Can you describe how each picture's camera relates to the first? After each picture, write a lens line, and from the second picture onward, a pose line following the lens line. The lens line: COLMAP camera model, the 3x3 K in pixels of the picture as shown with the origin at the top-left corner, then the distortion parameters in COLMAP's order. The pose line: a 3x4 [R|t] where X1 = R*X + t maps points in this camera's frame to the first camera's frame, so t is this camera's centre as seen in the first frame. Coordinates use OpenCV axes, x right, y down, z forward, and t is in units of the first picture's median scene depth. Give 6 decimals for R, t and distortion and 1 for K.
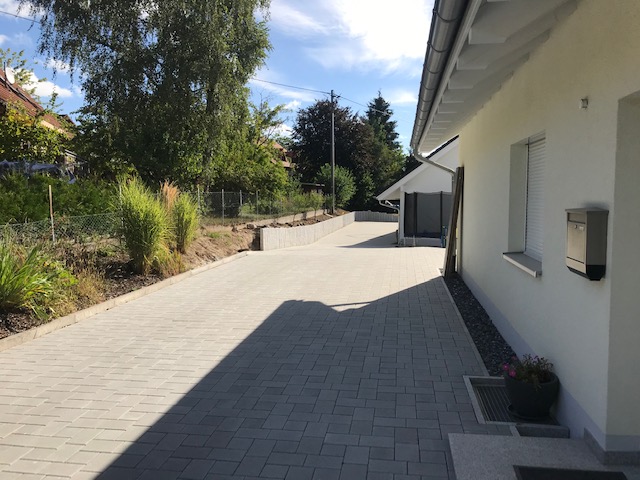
lens RADIAL K [[520.9, 0, 324.0], [0, 520.9, 241.5], [0, 0, 1]] dist [0.006088, 0.002720]
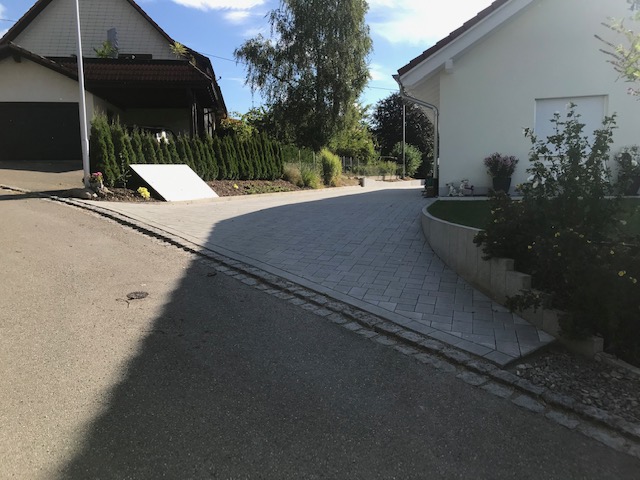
lens RADIAL K [[520.9, 0, 318.2], [0, 520.9, 242.2], [0, 0, 1]] dist [0.006088, 0.002720]
pose [[0.989142, 0.009244, -0.146672, -0.002154], [-0.004193, 0.999389, 0.034710, 0.068158], [0.146903, -0.033718, 0.988576, -0.406710]]
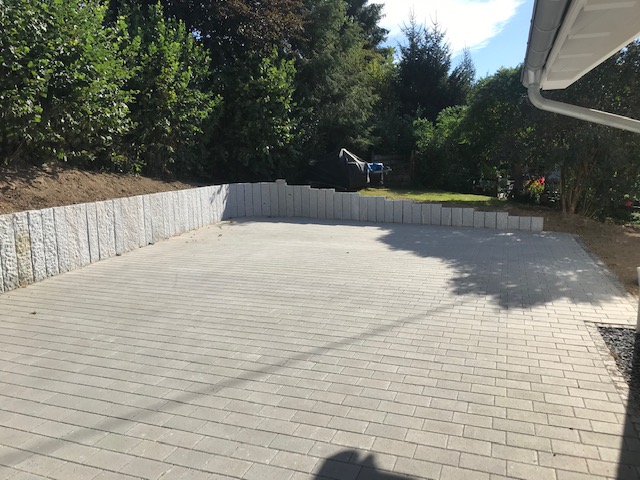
lens RADIAL K [[520.9, 0, 319.5], [0, 520.9, 240.4], [0, 0, 1]] dist [0.006088, 0.002720]
pose [[0.999894, 0.003523, 0.014155, 0.131459], [-0.004598, 0.997049, 0.076633, -0.061352], [-0.013843, -0.076690, 0.996959, 0.886012]]
